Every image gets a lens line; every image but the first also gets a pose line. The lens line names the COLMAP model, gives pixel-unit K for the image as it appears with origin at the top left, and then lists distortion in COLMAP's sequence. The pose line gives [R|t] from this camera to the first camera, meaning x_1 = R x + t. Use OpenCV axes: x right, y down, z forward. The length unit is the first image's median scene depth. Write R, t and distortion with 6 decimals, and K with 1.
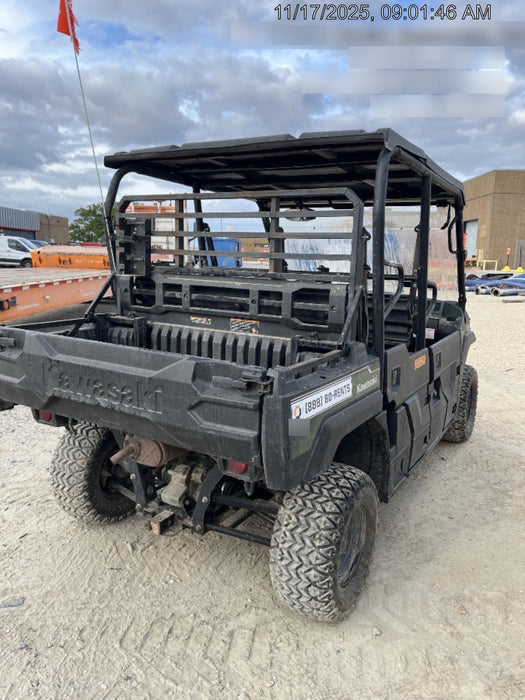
lens RADIAL K [[537.9, 0, 262.5], [0, 537.9, 350.0], [0, 0, 1]] dist [0.000894, -0.007048]
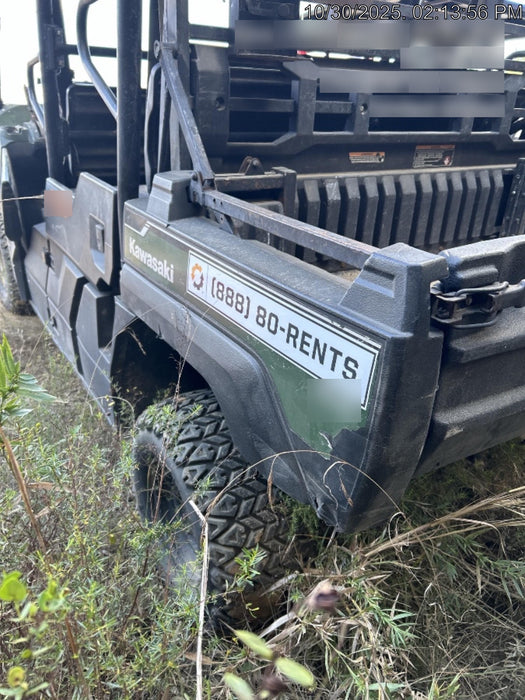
lens RADIAL K [[537.9, 0, 262.5], [0, 537.9, 350.0], [0, 0, 1]] dist [0.000894, -0.007048]
pose [[0.436226, -0.401564, 0.805266, -0.699773], [0.130189, 0.913651, 0.385087, -0.104540], [-0.890369, -0.063148, 0.450838, 0.887201]]
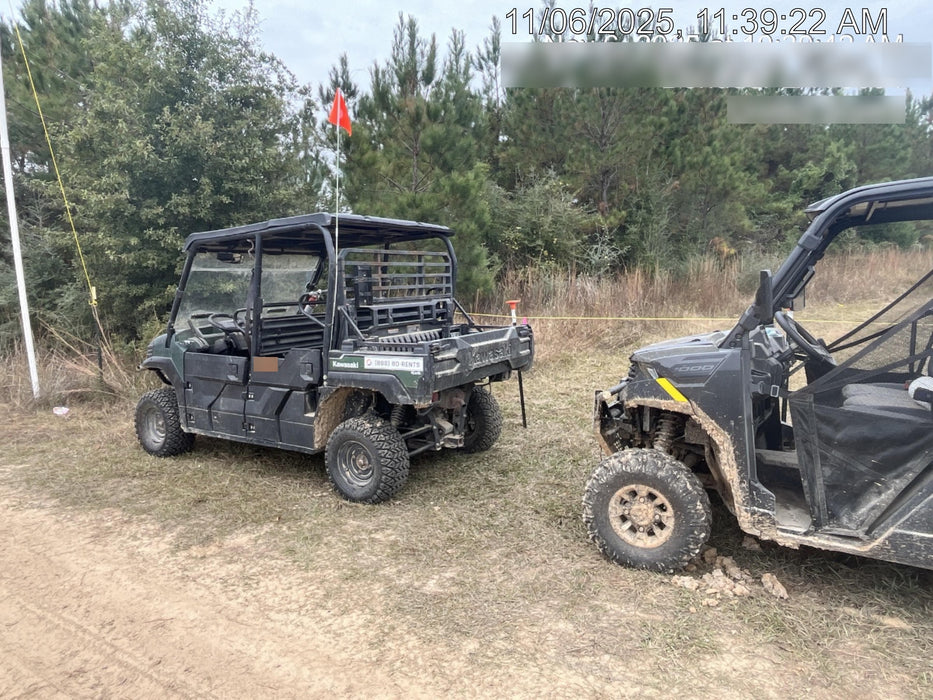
lens RADIAL K [[605.1, 0, 469.5], [0, 605.1, 362.1], [0, 0, 1]] dist [-0.025780, -0.000570]
pose [[-0.004521, -0.160222, 0.987071, -1.944857], [0.208432, 0.965250, 0.157635, -0.207604], [-0.978026, 0.206450, 0.029032, 0.795814]]
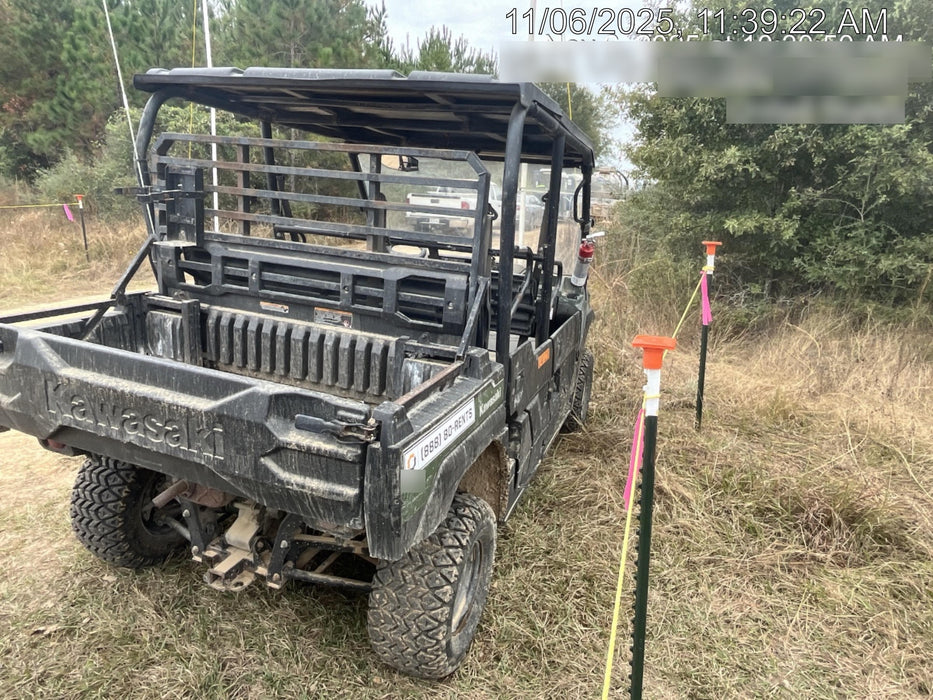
lens RADIAL K [[605.1, 0, 469.5], [0, 605.1, 362.1], [0, 0, 1]] dist [-0.025780, -0.000570]
pose [[0.979160, 0.000520, 0.203089, -0.018303], [-0.020939, 0.994926, 0.098408, -0.071471], [-0.202007, -0.100609, 0.974203, 0.103420]]
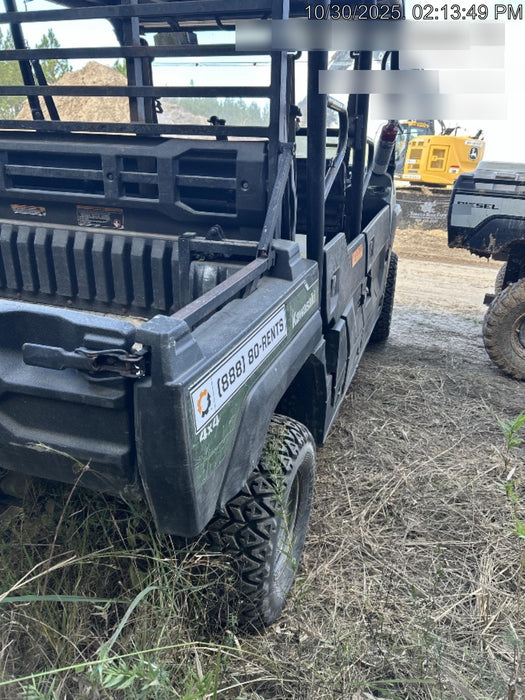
lens RADIAL K [[552.0, 0, 261.5], [0, 552.0, 365.9], [0, 0, 1]] dist [-0.001599, -0.004120]
pose [[0.978979, -0.091848, 0.182112, 0.016859], [0.043575, 0.966439, 0.253175, -0.032146], [-0.199254, -0.239917, 0.950125, 0.315547]]
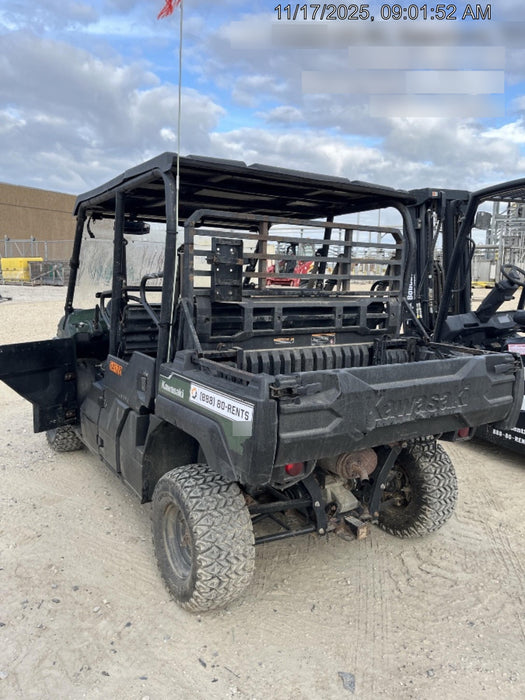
lens RADIAL K [[537.9, 0, 262.5], [0, 537.9, 350.0], [0, 0, 1]] dist [0.000894, -0.007048]
pose [[0.429360, -0.141885, 0.891919, -1.104400], [0.146794, 0.985413, 0.086093, -0.139404], [-0.891124, 0.093963, 0.443925, 0.616336]]
